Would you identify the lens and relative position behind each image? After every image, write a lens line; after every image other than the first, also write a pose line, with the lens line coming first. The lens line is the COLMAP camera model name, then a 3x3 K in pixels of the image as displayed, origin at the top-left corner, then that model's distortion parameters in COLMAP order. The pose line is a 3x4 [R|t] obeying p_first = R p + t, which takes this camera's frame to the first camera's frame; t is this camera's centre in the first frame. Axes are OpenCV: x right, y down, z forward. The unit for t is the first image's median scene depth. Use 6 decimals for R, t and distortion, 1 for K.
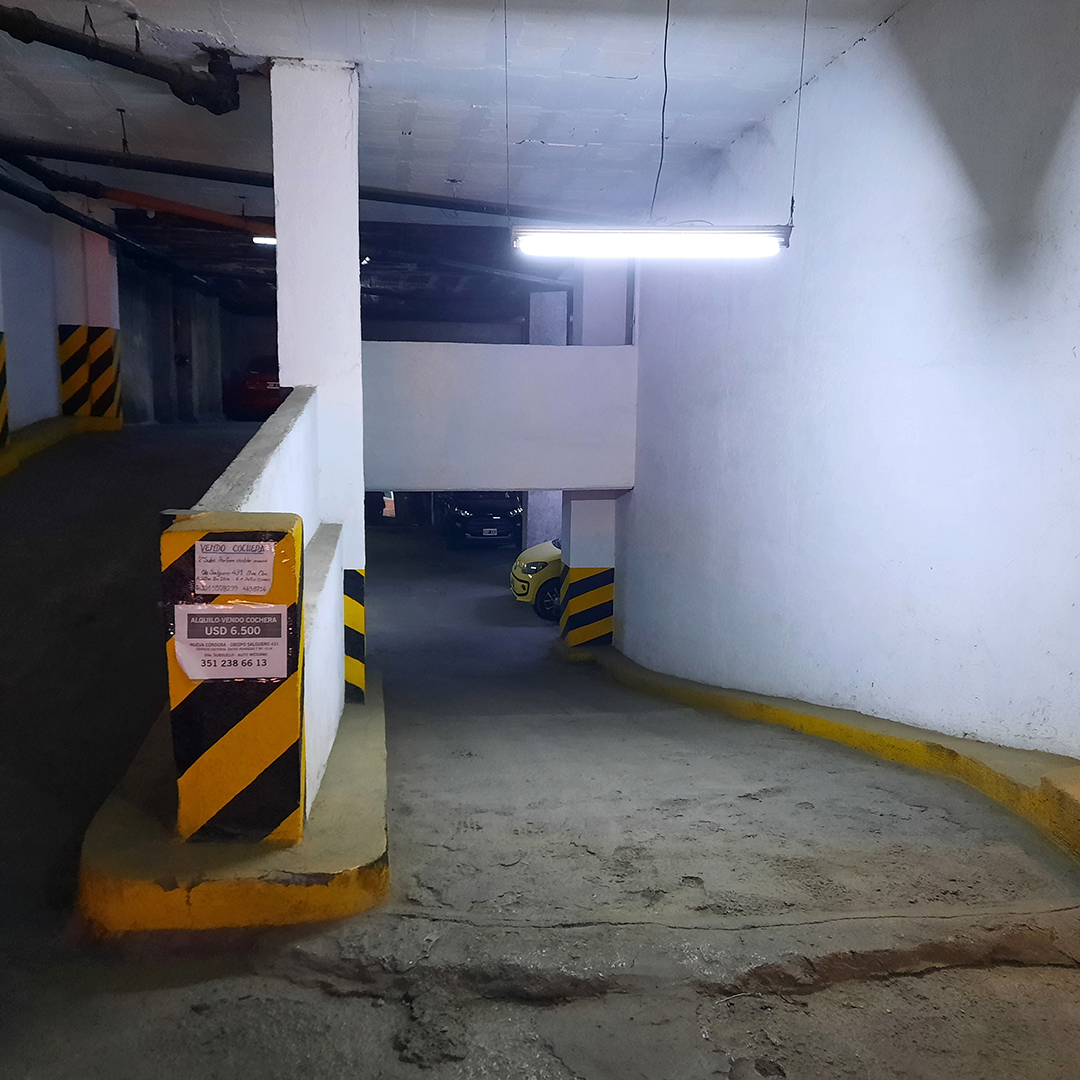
lens RADIAL K [[1067.0, 0, 561.4], [0, 1067.0, 525.9], [0, 0, 1]] dist [0.084064, -0.122330]
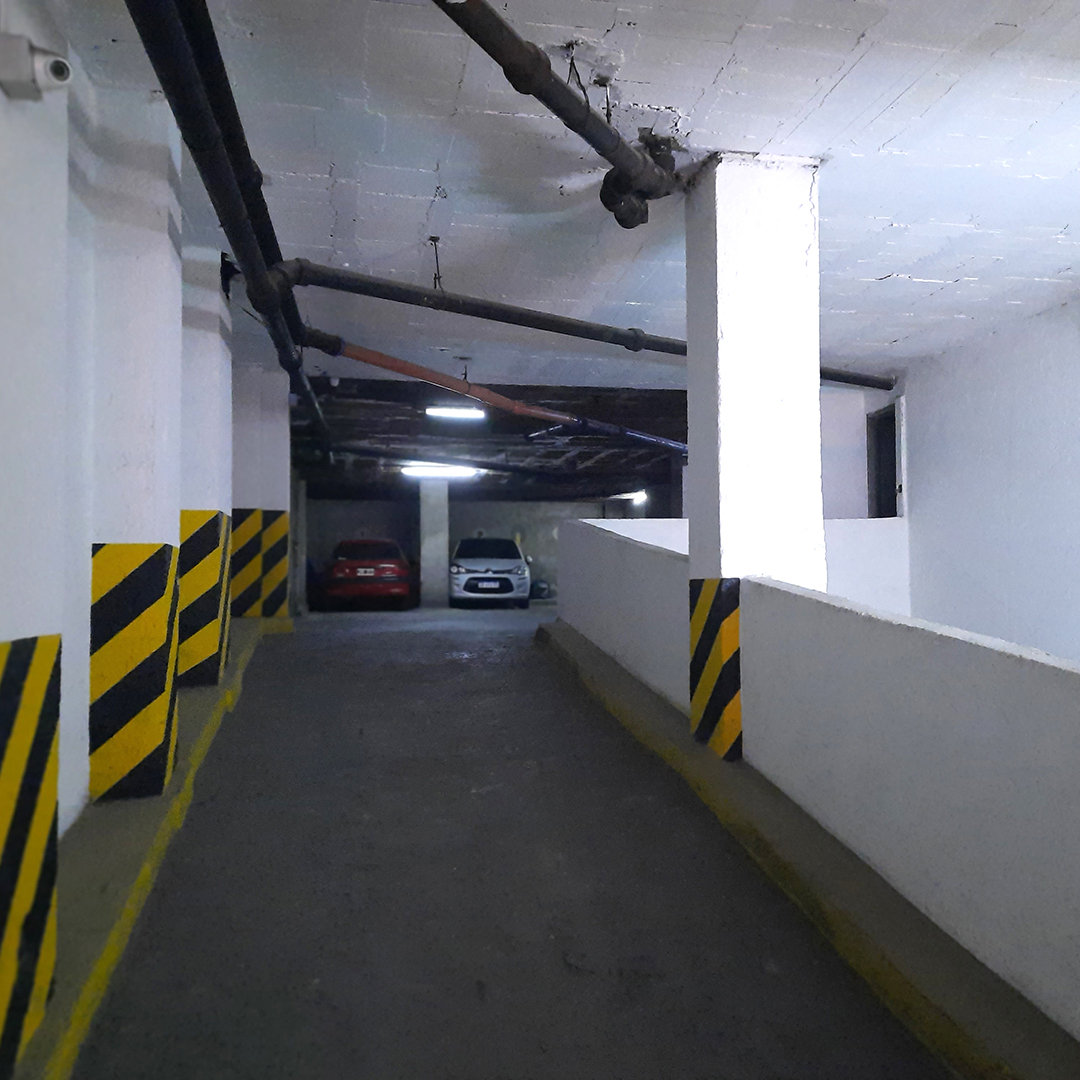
lens RADIAL K [[1067.0, 0, 561.4], [0, 1067.0, 525.9], [0, 0, 1]] dist [0.084064, -0.122330]
pose [[0.999517, -0.013381, 0.028064, -0.336981], [0.017876, 0.985857, -0.166634, -0.042316], [-0.025437, 0.167055, 0.985619, 0.252780]]
